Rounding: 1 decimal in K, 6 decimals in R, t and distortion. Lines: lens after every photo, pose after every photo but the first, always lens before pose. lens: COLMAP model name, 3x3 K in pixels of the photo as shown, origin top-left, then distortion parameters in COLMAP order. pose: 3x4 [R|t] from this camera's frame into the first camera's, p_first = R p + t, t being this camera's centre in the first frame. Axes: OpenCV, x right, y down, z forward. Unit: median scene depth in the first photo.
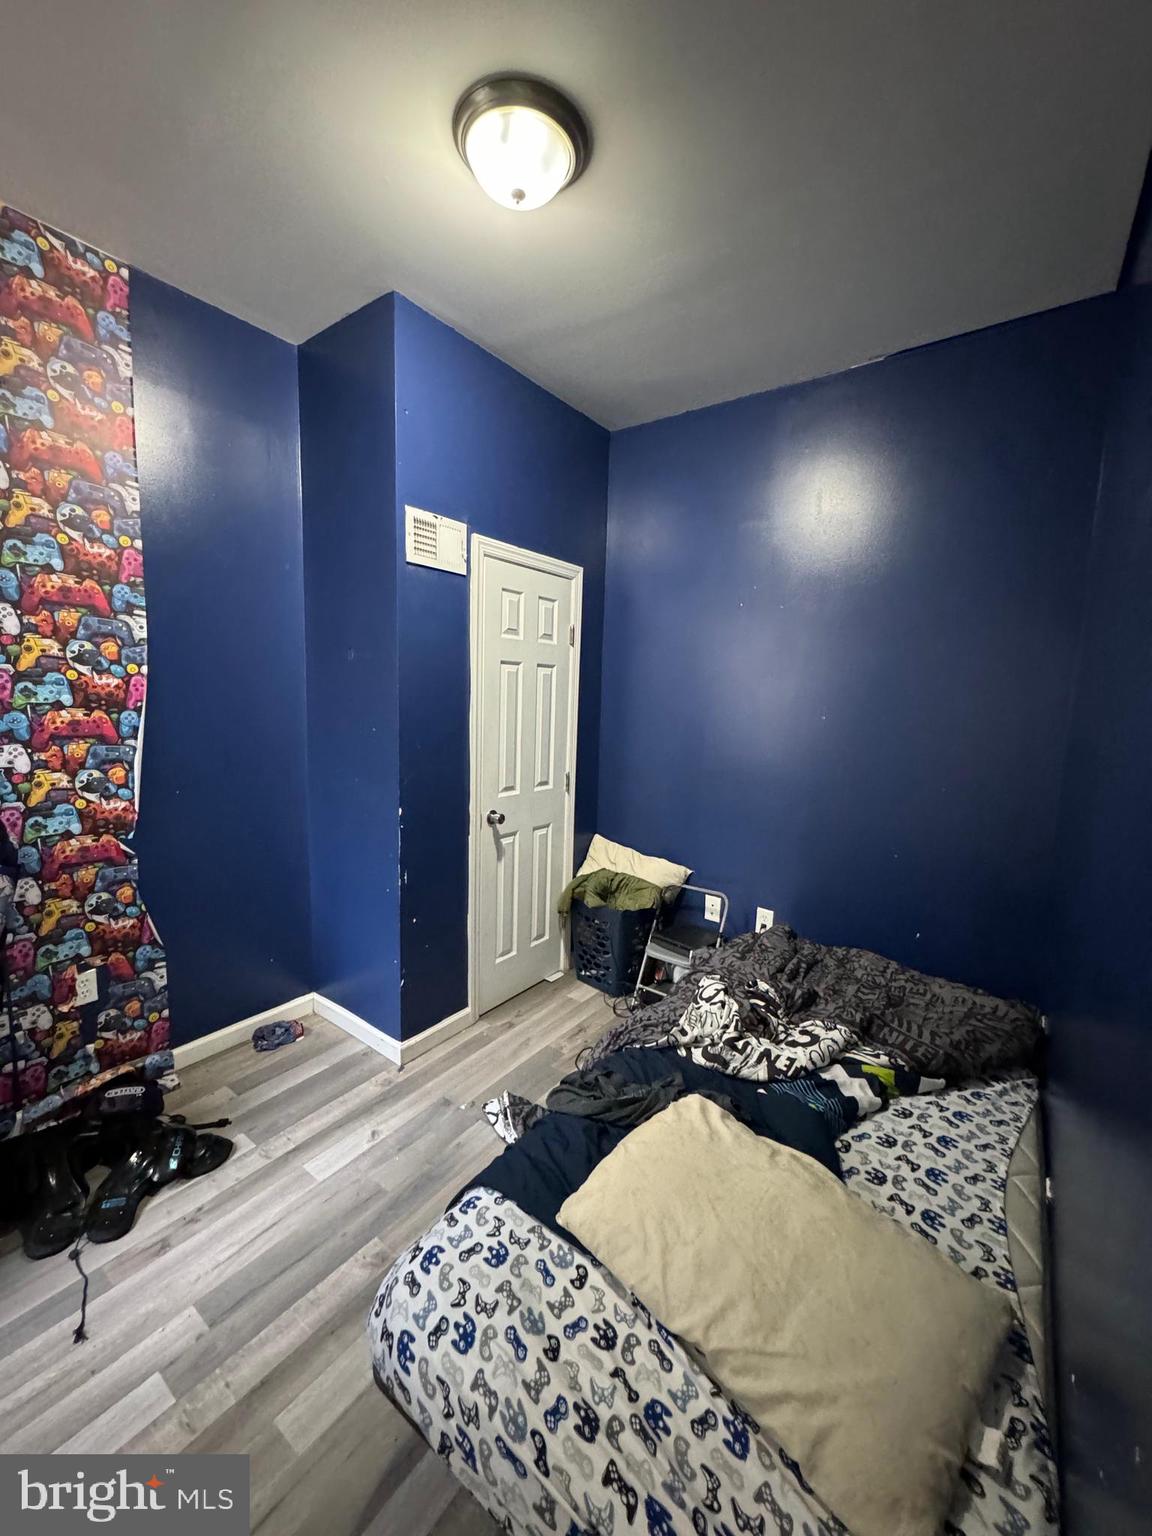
lens RADIAL K [[611.3, 0, 577.7], [0, 611.3, 766.6], [0, 0, 1]] dist [-0.002385, -0.000265]
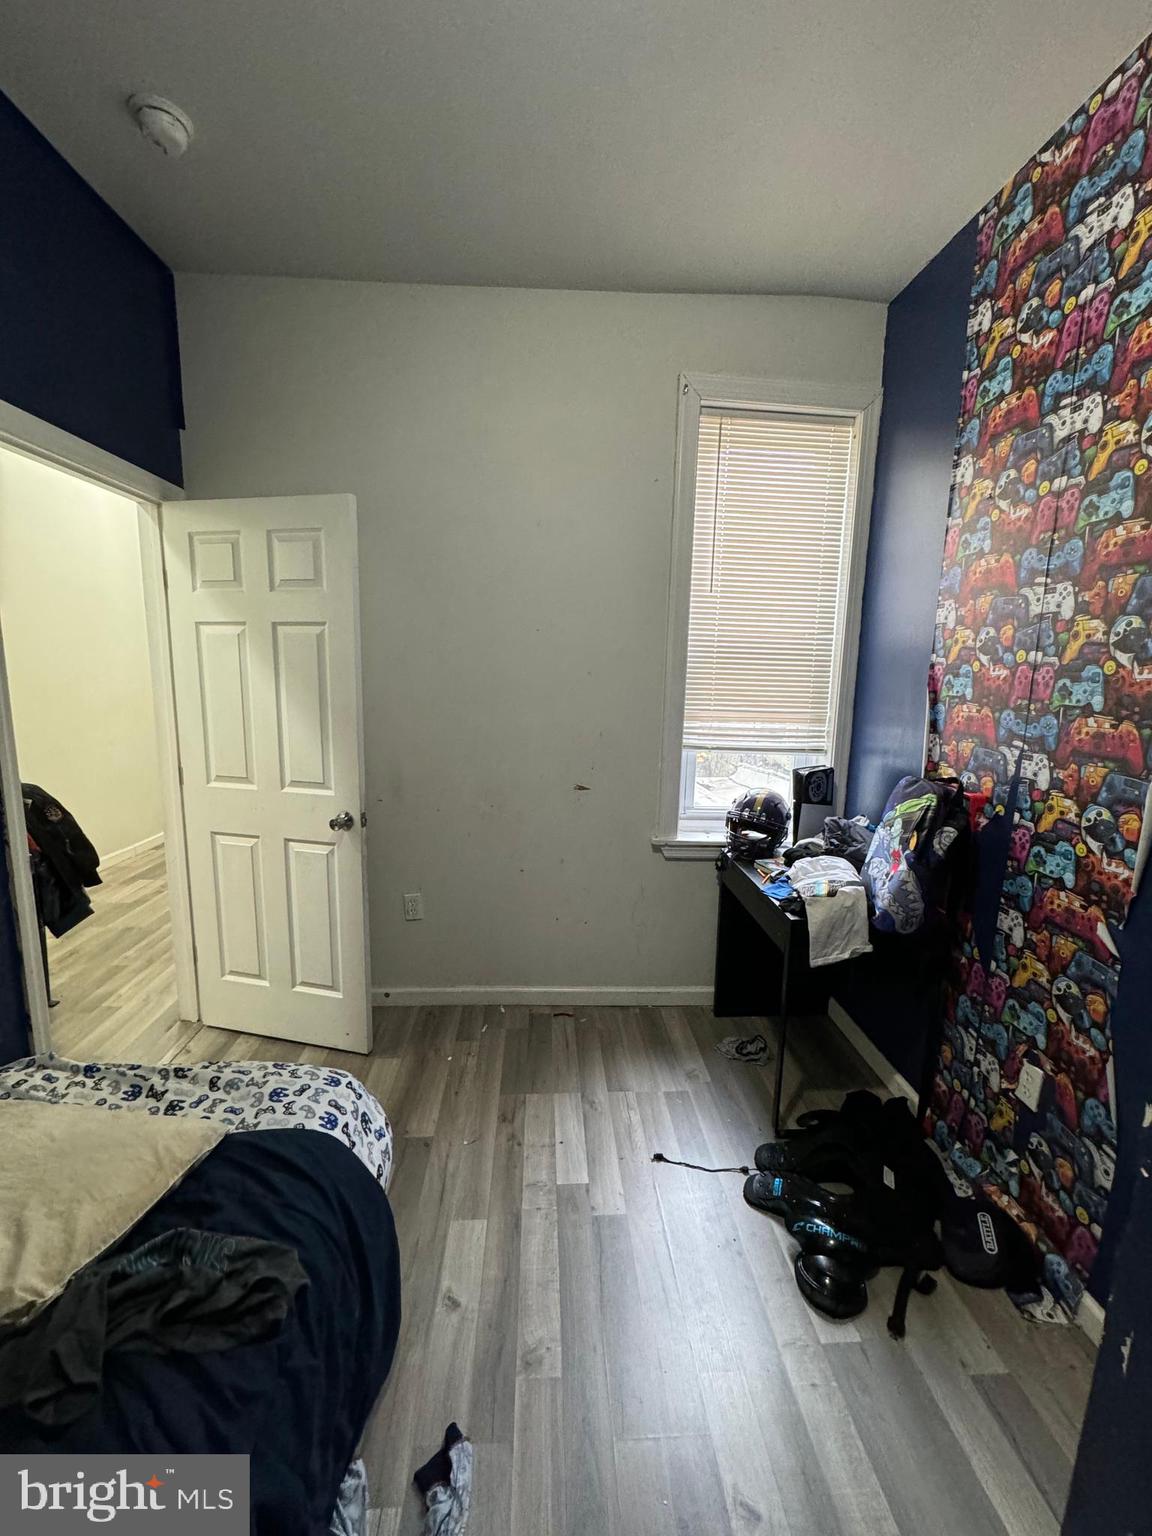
lens RADIAL K [[611.3, 0, 577.7], [0, 611.3, 766.6], [0, 0, 1]] dist [-0.002385, -0.000265]
pose [[-0.773411, 0.050068, -0.631924, 0.085577], [-0.126350, 0.964697, 0.231073, -0.127635], [0.621185, 0.258558, -0.739782, 1.186494]]
